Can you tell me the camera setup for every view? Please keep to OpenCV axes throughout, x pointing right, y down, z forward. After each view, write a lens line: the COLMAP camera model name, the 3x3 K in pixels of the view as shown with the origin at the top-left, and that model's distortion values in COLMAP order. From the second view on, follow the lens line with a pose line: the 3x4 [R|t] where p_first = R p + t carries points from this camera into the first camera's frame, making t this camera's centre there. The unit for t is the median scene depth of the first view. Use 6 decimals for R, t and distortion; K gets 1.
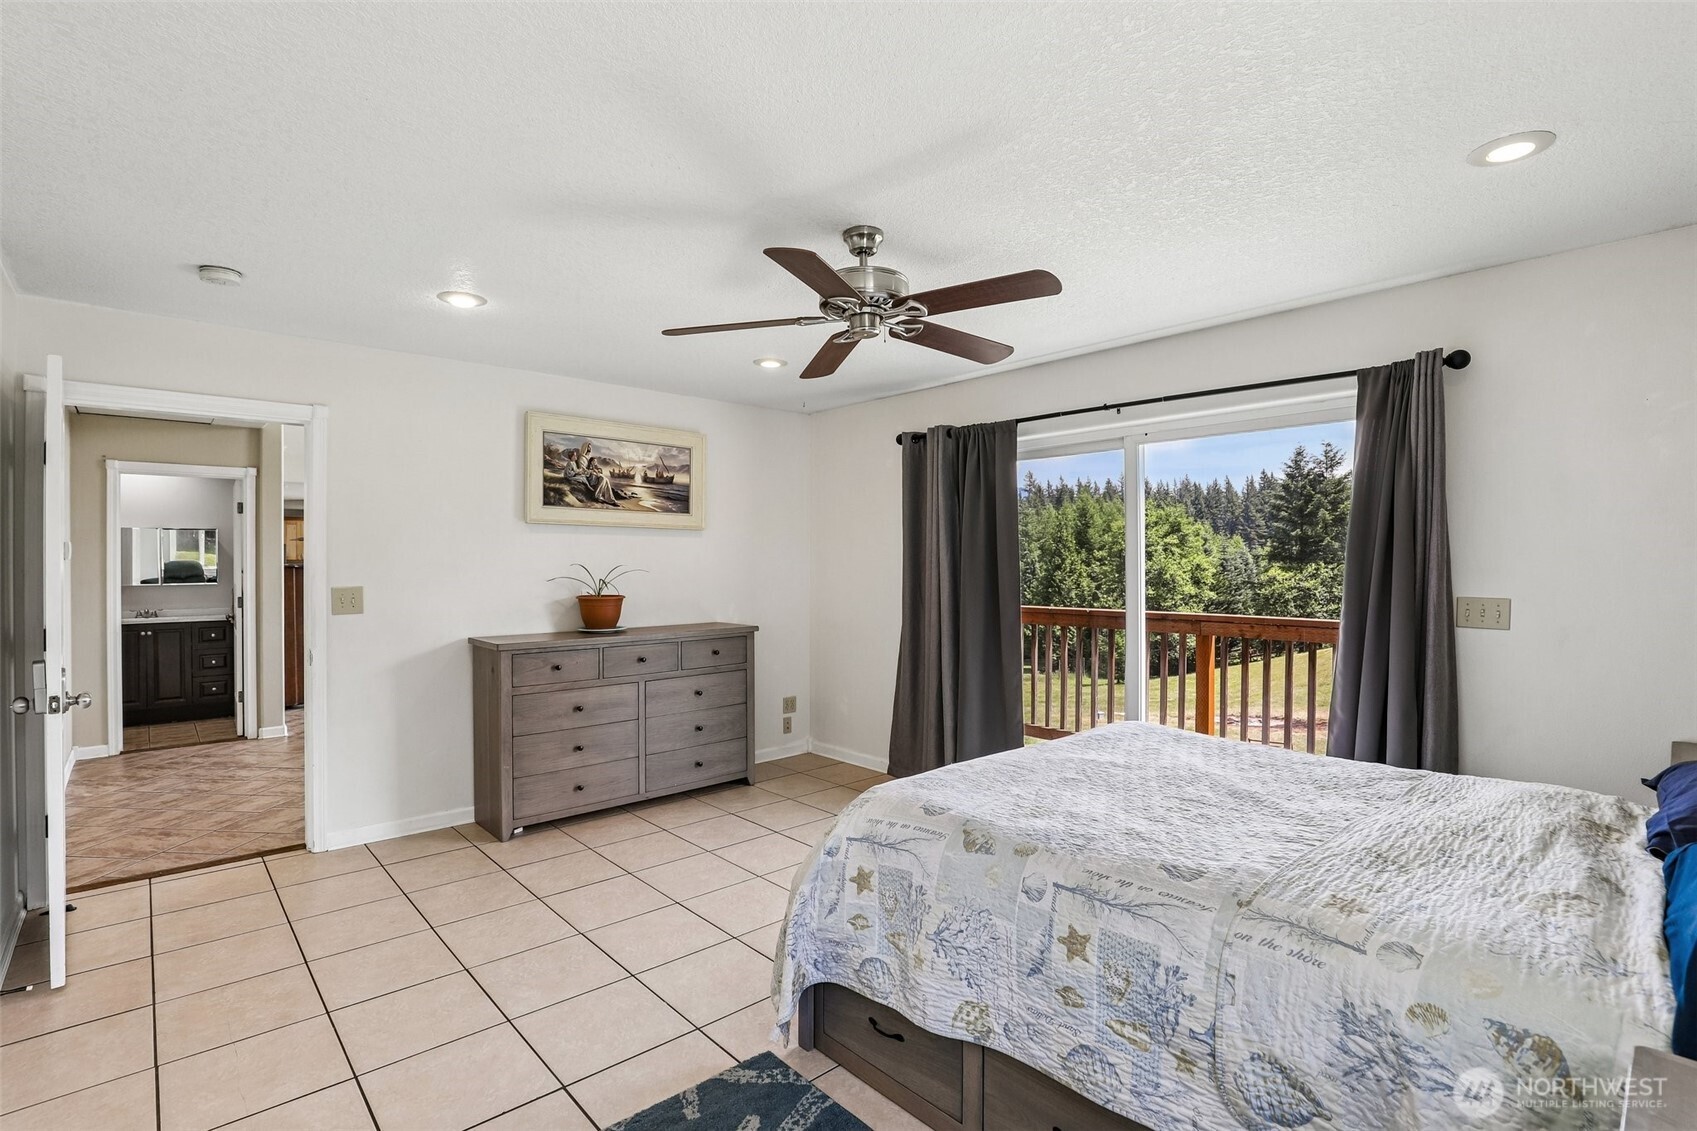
lens RADIAL K [[801.9, 0, 848.5], [0, 801.9, 565.5], [0, 0, 1]] dist [-0.018190, 0.000678]
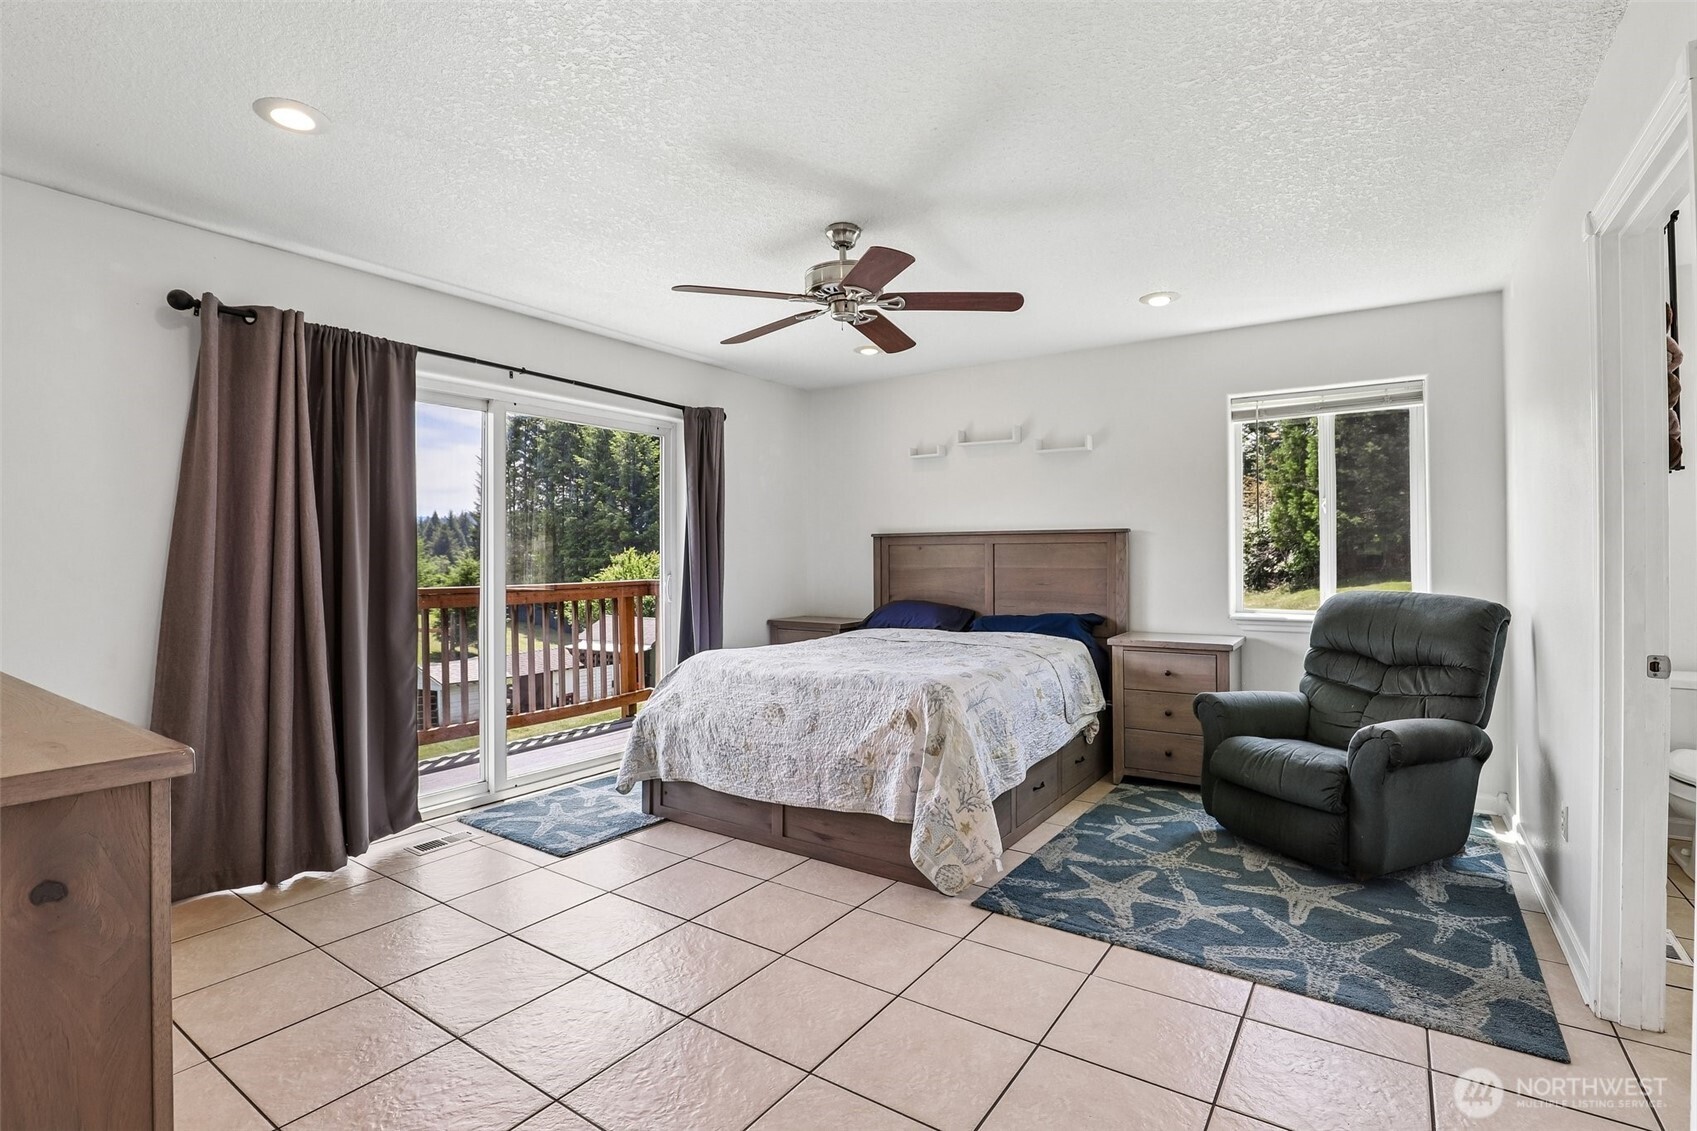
lens RADIAL K [[801.9, 0, 848.5], [0, 801.9, 565.5], [0, 0, 1]] dist [-0.018190, 0.000678]
pose [[-0.235766, -0.000989, 0.971809, -0.921589], [0.015219, 0.999873, 0.004710, 0.053529], [-0.971691, 0.015900, -0.235721, 1.073826]]
